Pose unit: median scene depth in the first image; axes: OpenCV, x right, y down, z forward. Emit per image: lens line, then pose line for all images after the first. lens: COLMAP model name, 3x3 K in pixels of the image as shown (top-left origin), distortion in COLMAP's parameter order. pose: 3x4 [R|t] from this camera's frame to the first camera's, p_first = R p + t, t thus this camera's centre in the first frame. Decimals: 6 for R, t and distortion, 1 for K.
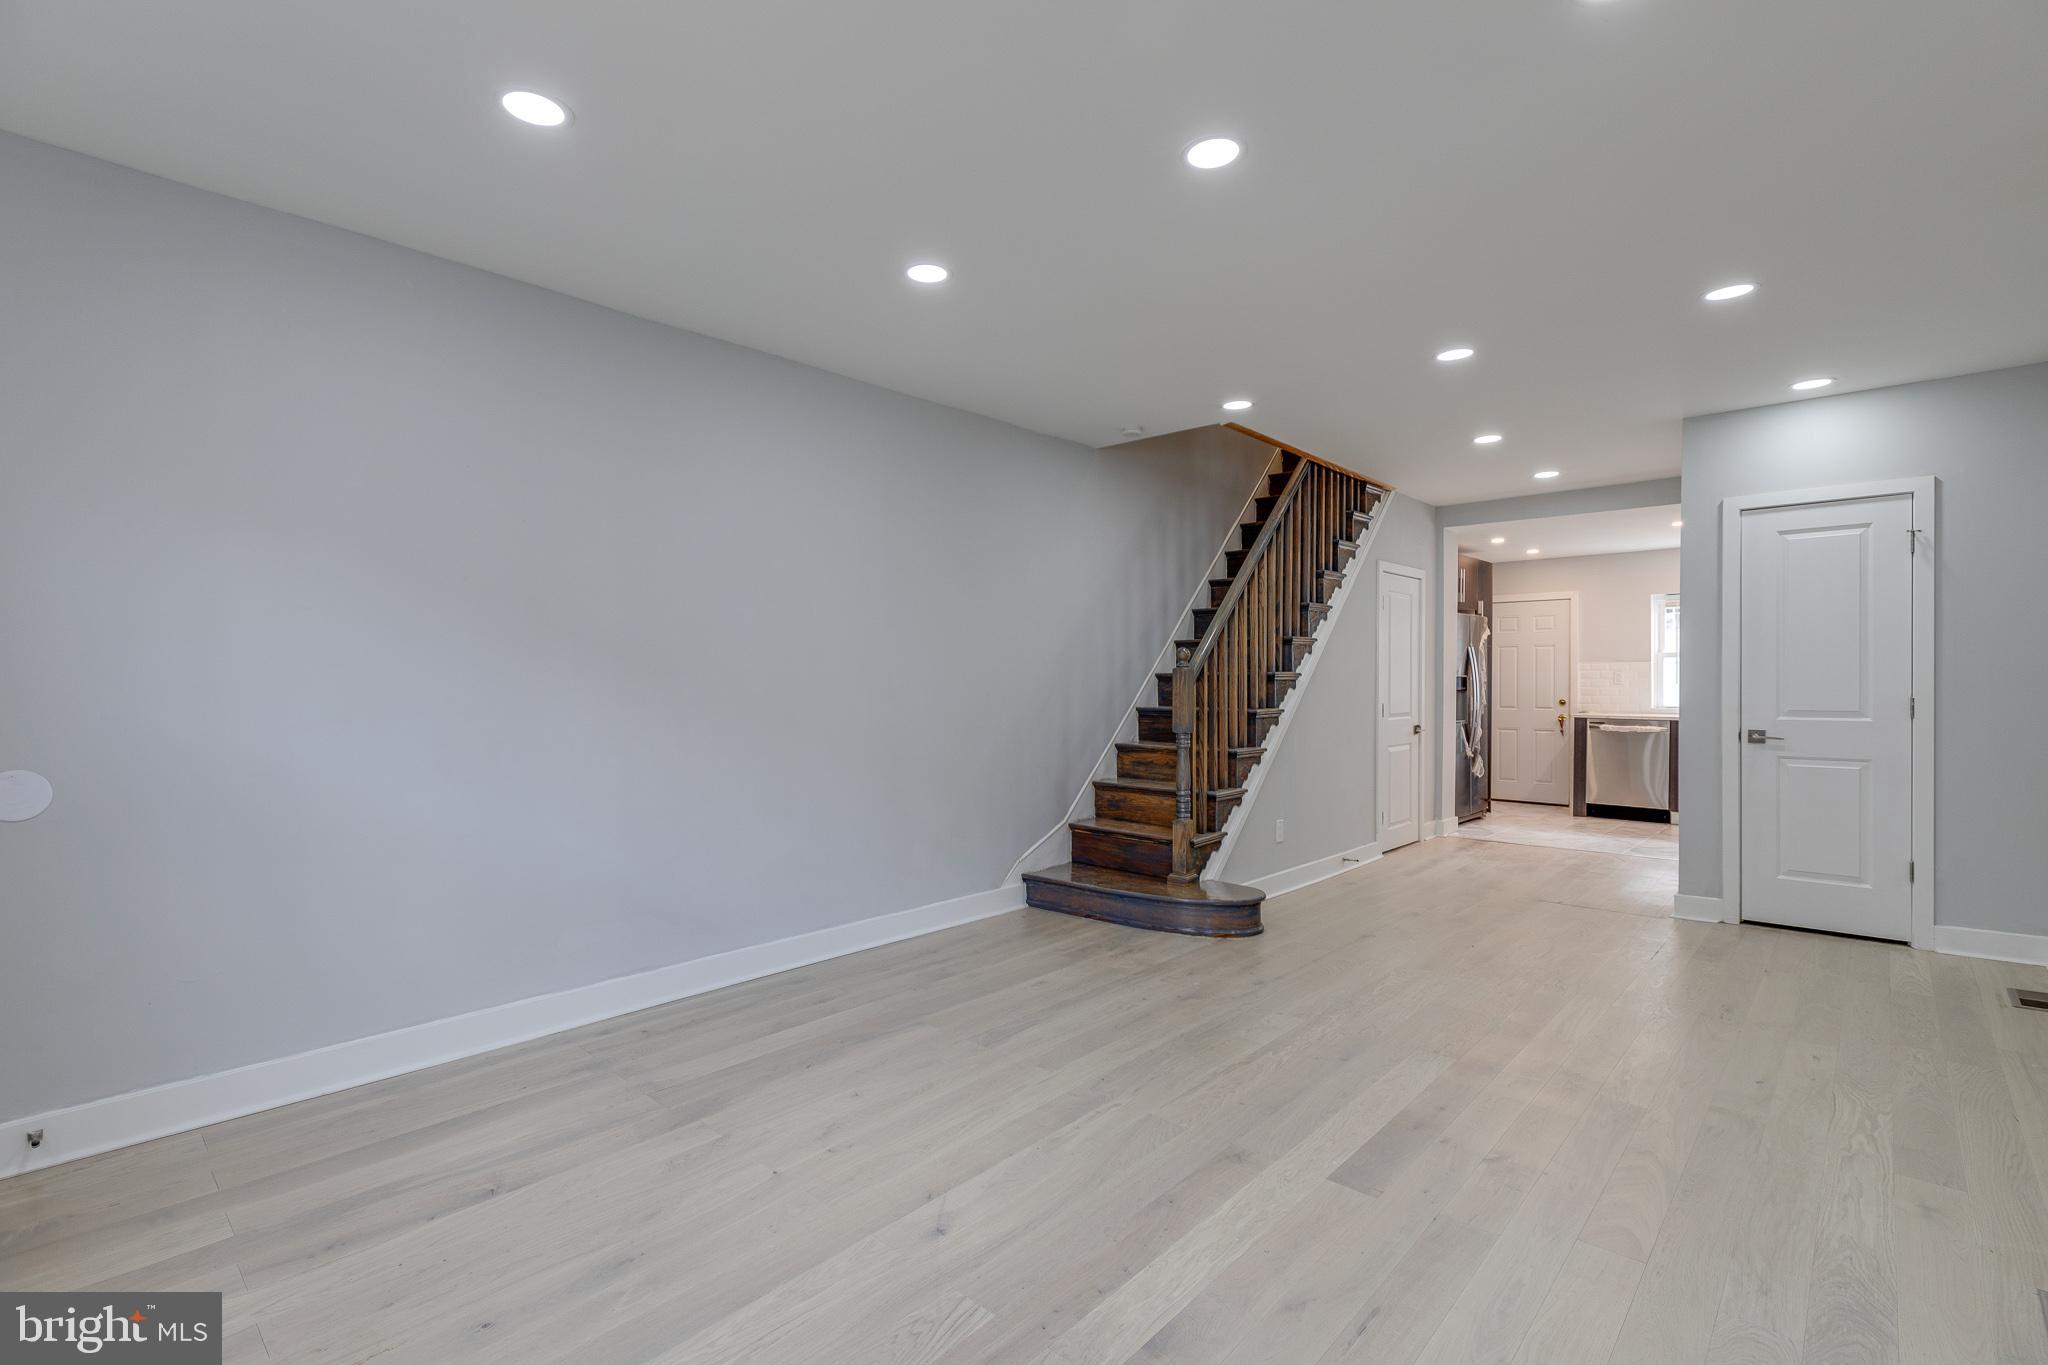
lens RADIAL K [[934.9, 0, 1017.3], [0, 934.9, 689.7], [0, 0, 1]] dist [0.002760, -0.000220]
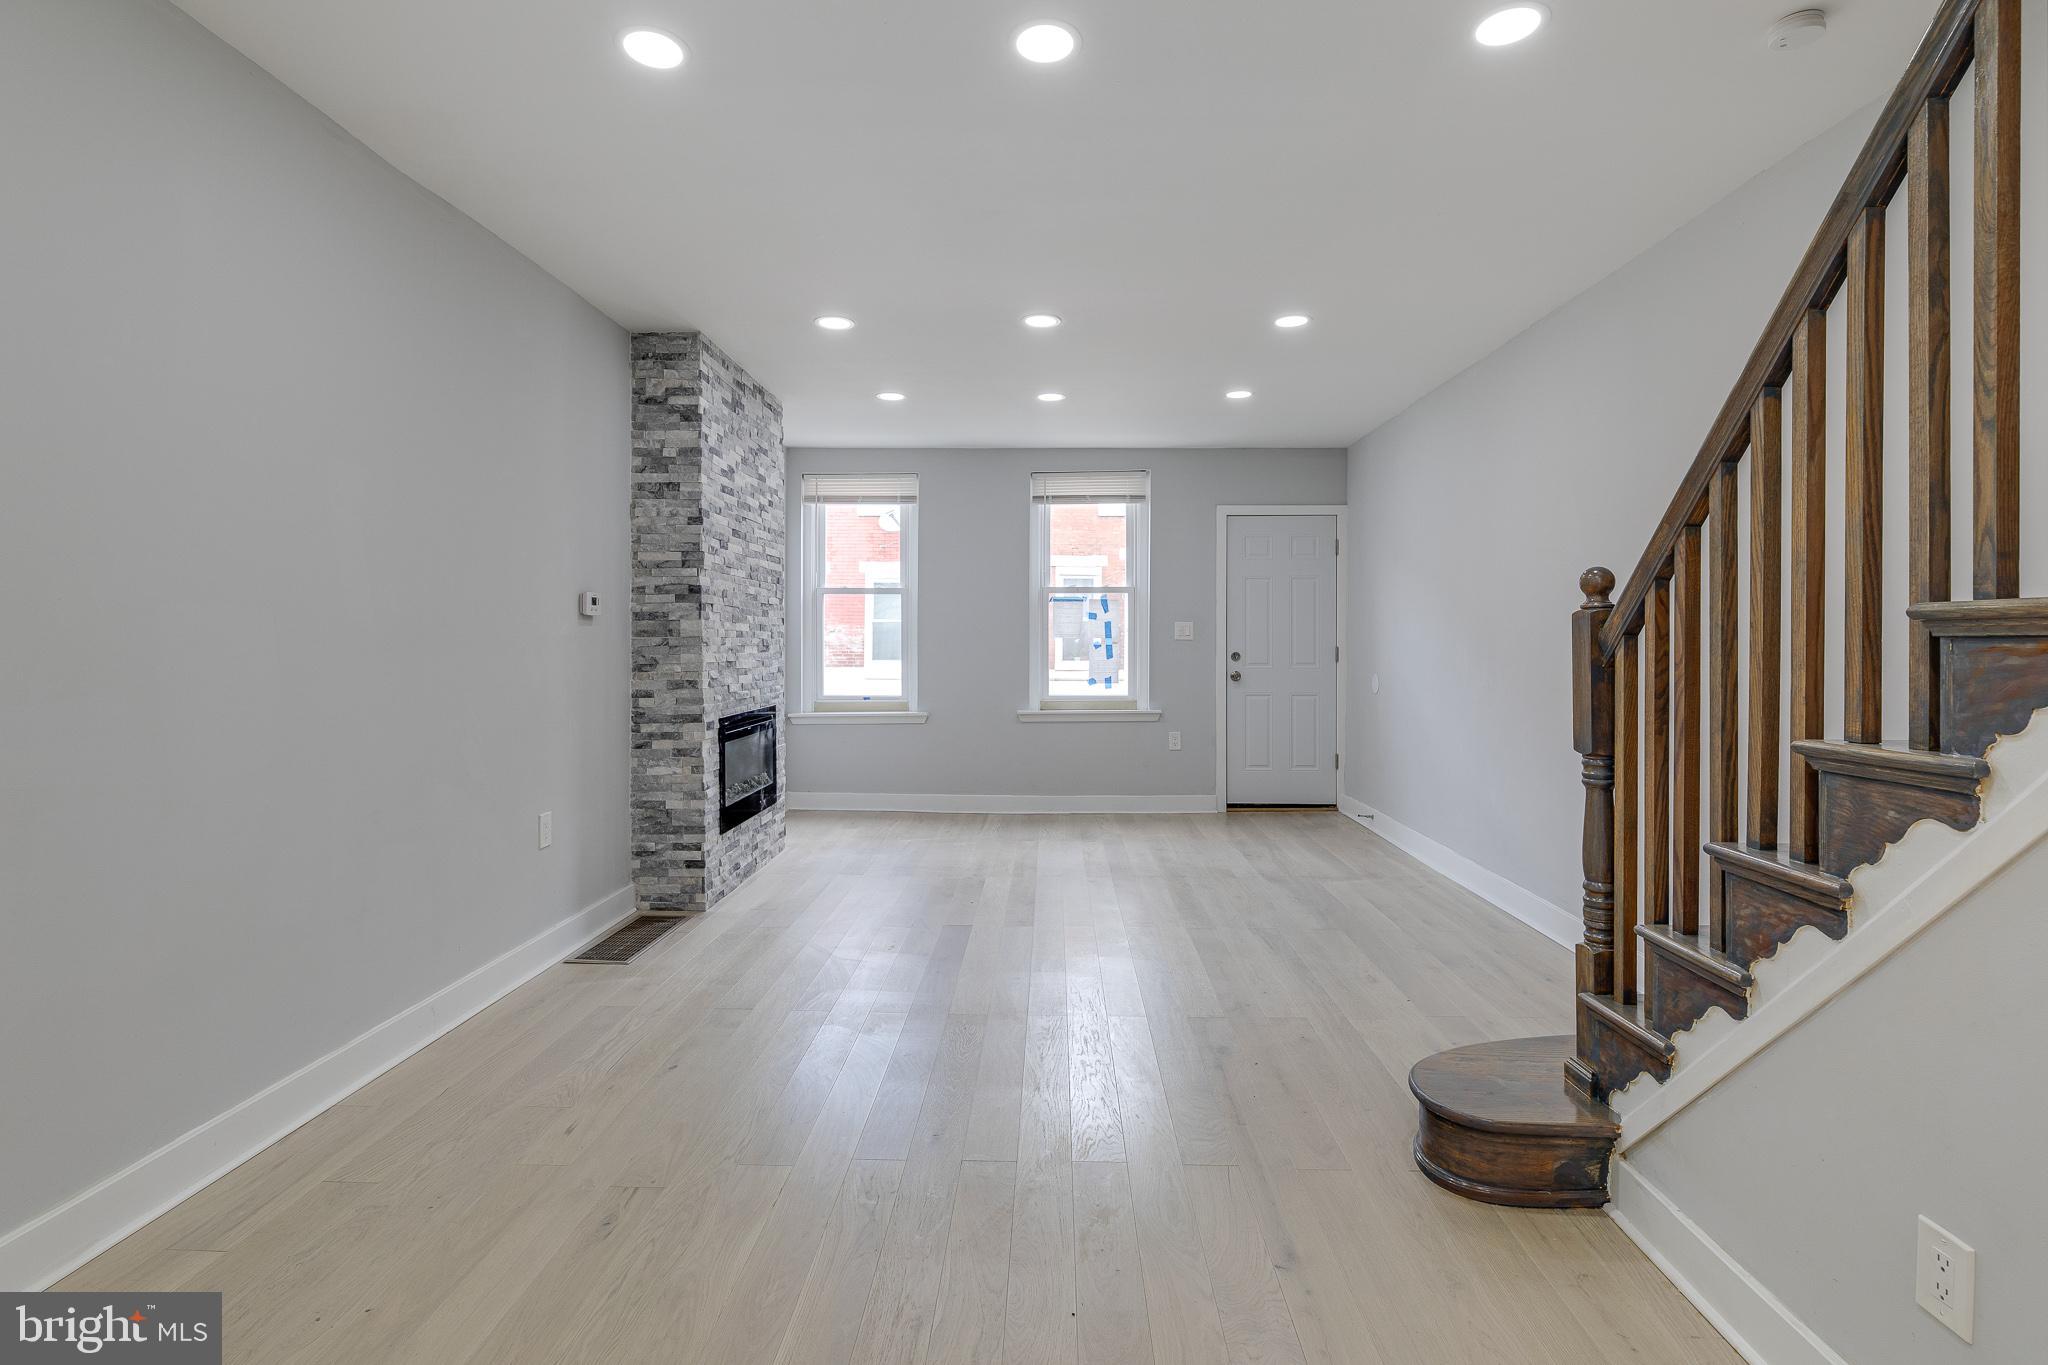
lens RADIAL K [[987.5, 0, 1022.0], [0, 987.5, 642.0], [0, 0, 1]] dist [-0.002082, -0.000826]
pose [[-0.758012, -0.001824, -0.652238, 0.711634], [-0.011307, 0.999883, 0.010345, -0.009842], [0.652142, 0.015217, -0.757944, 1.193386]]
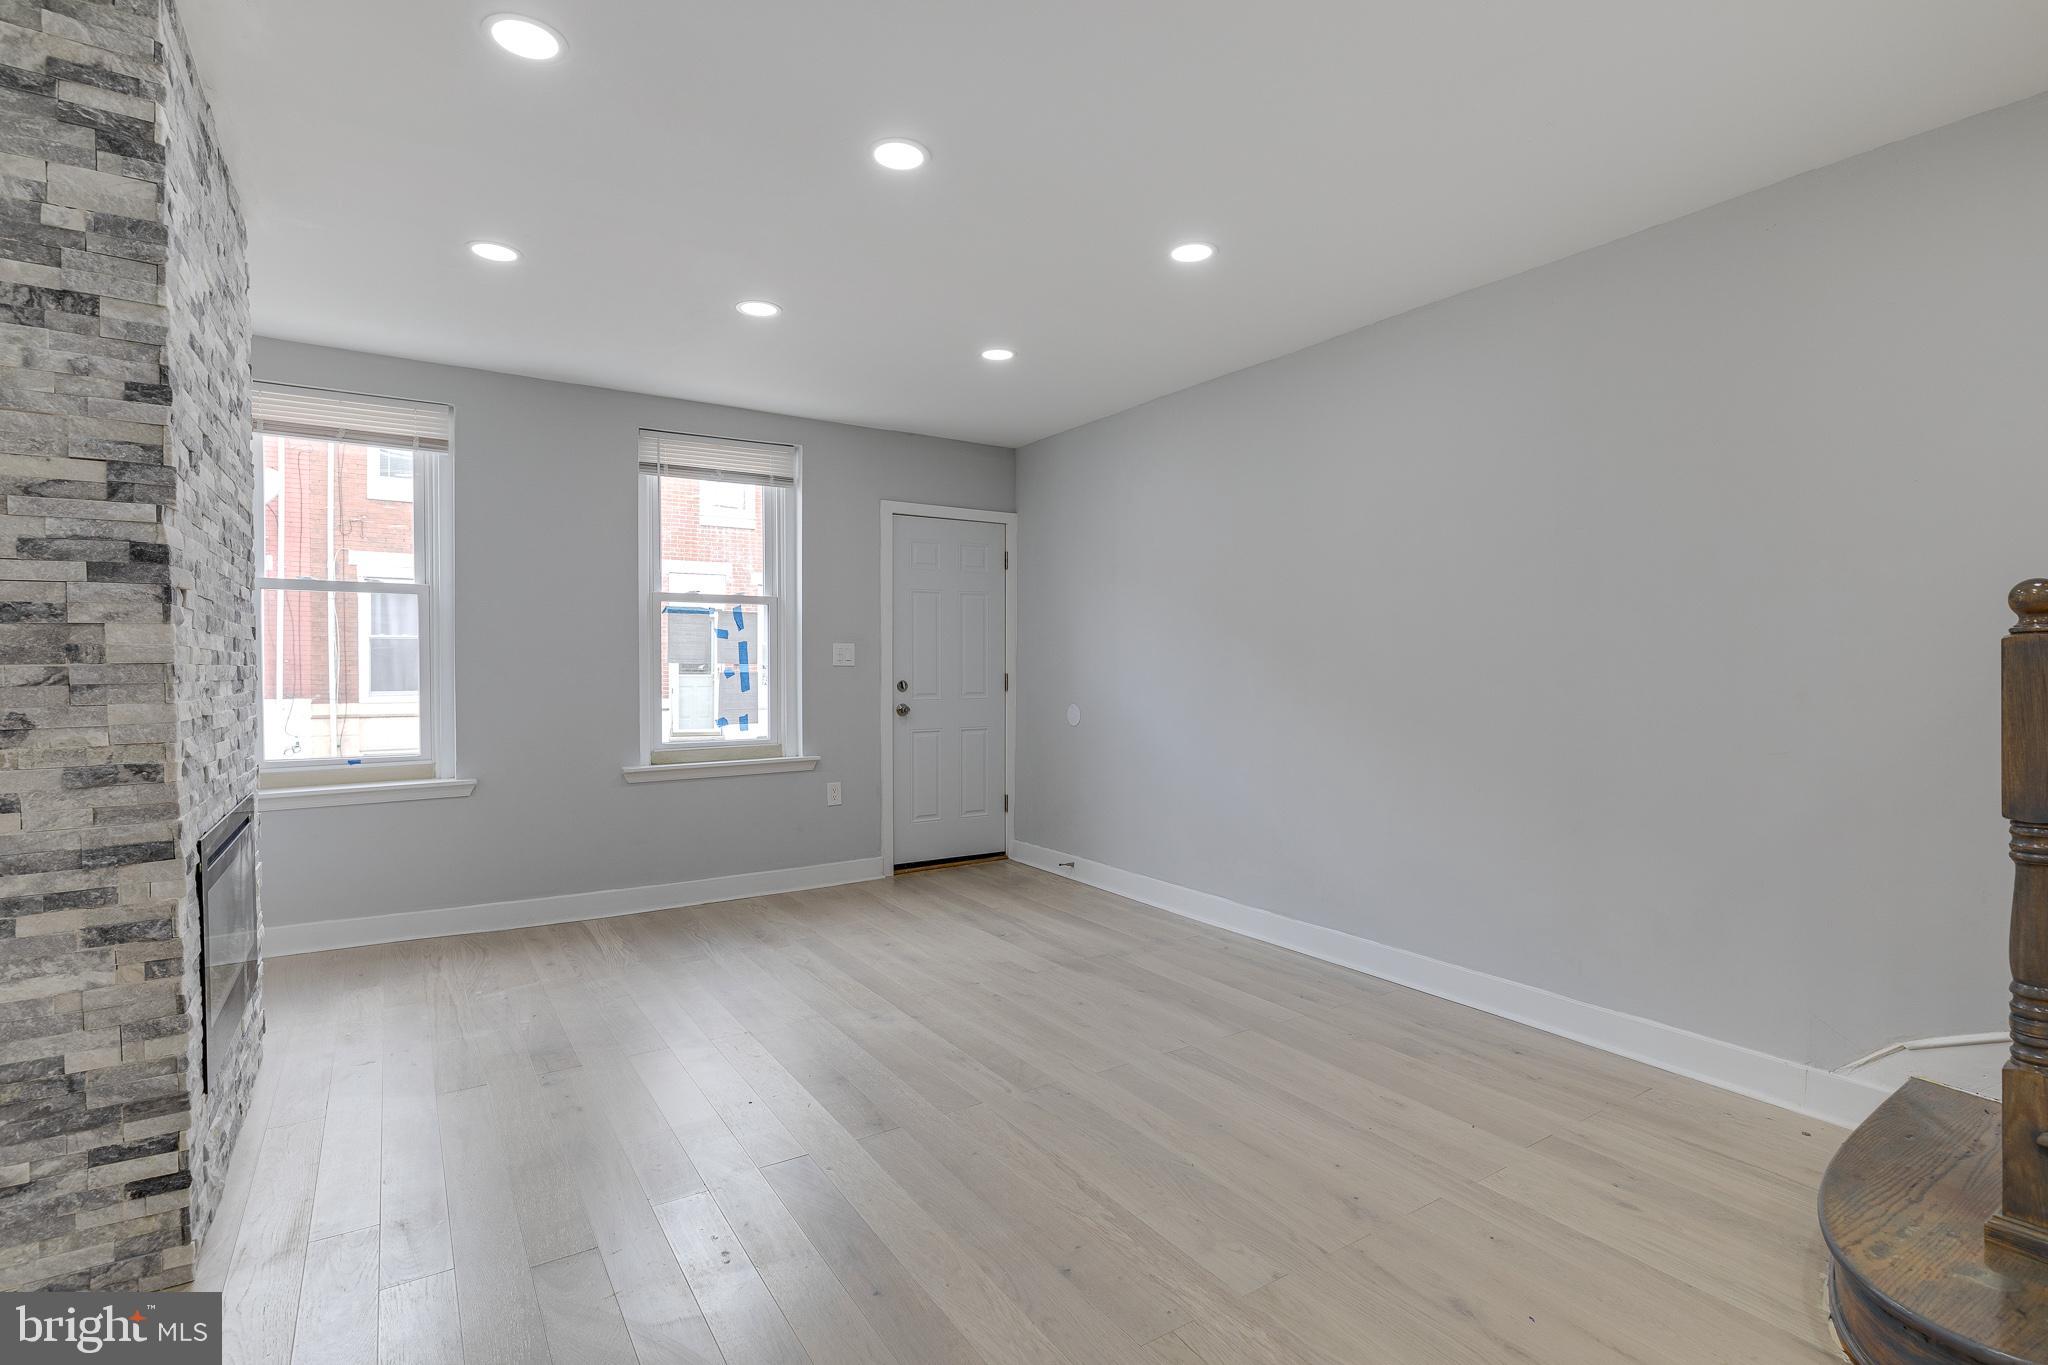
lens RADIAL K [[977.6, 0, 1024.0], [0, 977.6, 682.5], [0, 0, 1]] dist [-0.000936, 0.000257]
pose [[-0.251130, 0.015490, -0.967829, 0.634094], [-0.014627, 0.999697, 0.019796, -0.006887], [0.967843, 0.019128, -0.250827, 0.729099]]
